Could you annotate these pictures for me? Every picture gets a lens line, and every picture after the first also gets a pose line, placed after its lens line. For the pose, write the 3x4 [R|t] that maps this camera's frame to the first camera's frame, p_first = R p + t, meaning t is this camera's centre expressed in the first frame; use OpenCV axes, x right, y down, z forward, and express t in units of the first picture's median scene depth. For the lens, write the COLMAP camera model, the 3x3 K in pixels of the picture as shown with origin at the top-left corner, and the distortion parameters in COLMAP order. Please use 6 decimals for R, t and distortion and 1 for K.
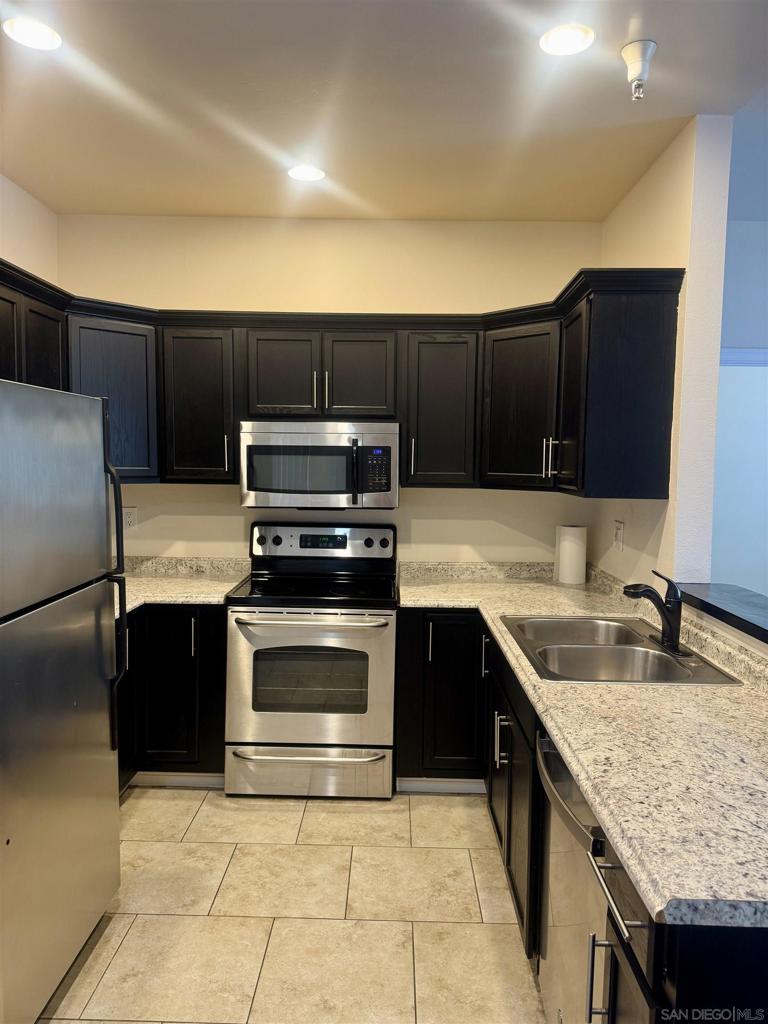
lens RADIAL K [[718.6, 0, 379.1], [0, 718.6, 509.5], [0, 0, 1]] dist [0.098782, -0.131152]
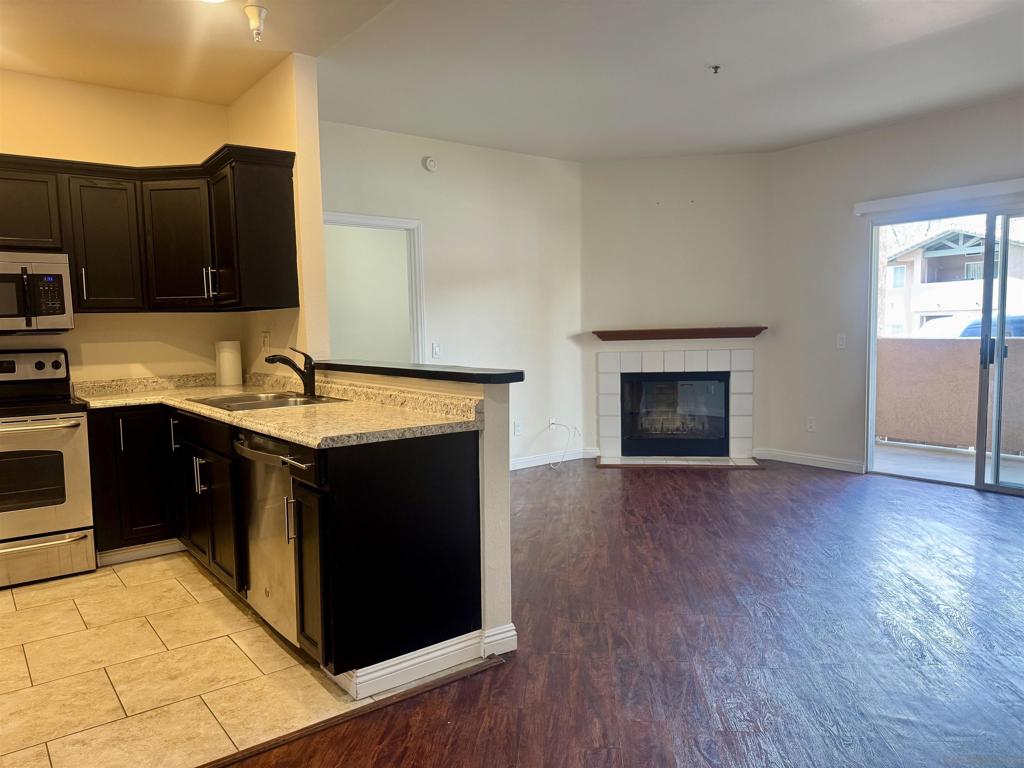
lens RADIAL K [[720.3, 0, 504.4], [0, 720.3, 388.3], [0, 0, 1]] dist [0.037365, -0.037069]
pose [[0.782508, -0.085284, 0.616772, -0.169786], [0.077084, 0.996224, 0.039955, 0.105526], [-0.617851, 0.016278, 0.786127, -0.357106]]
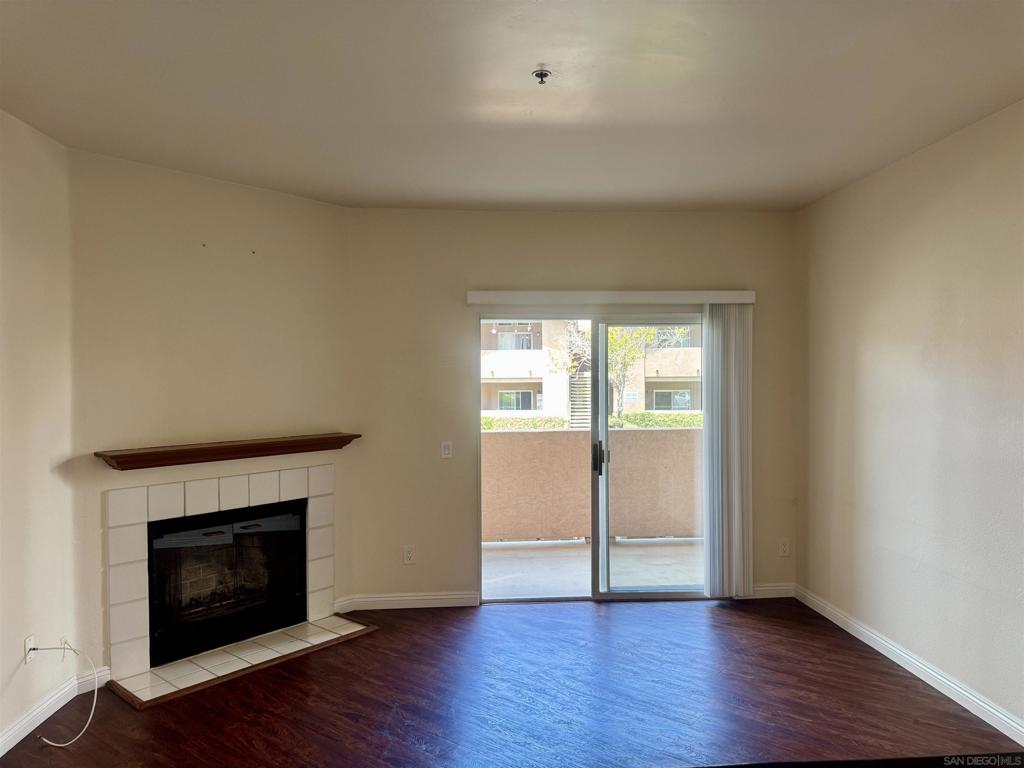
lens RADIAL K [[718.6, 0, 515.5], [0, 718.6, 392.6], [0, 0, 1]] dist [0.098782, -0.131152]
pose [[-0.100929, -0.036253, 0.994233, 0.125370], [0.073352, 0.996345, 0.043777, -0.056875], [-0.992186, 0.077347, -0.097901, 0.586776]]
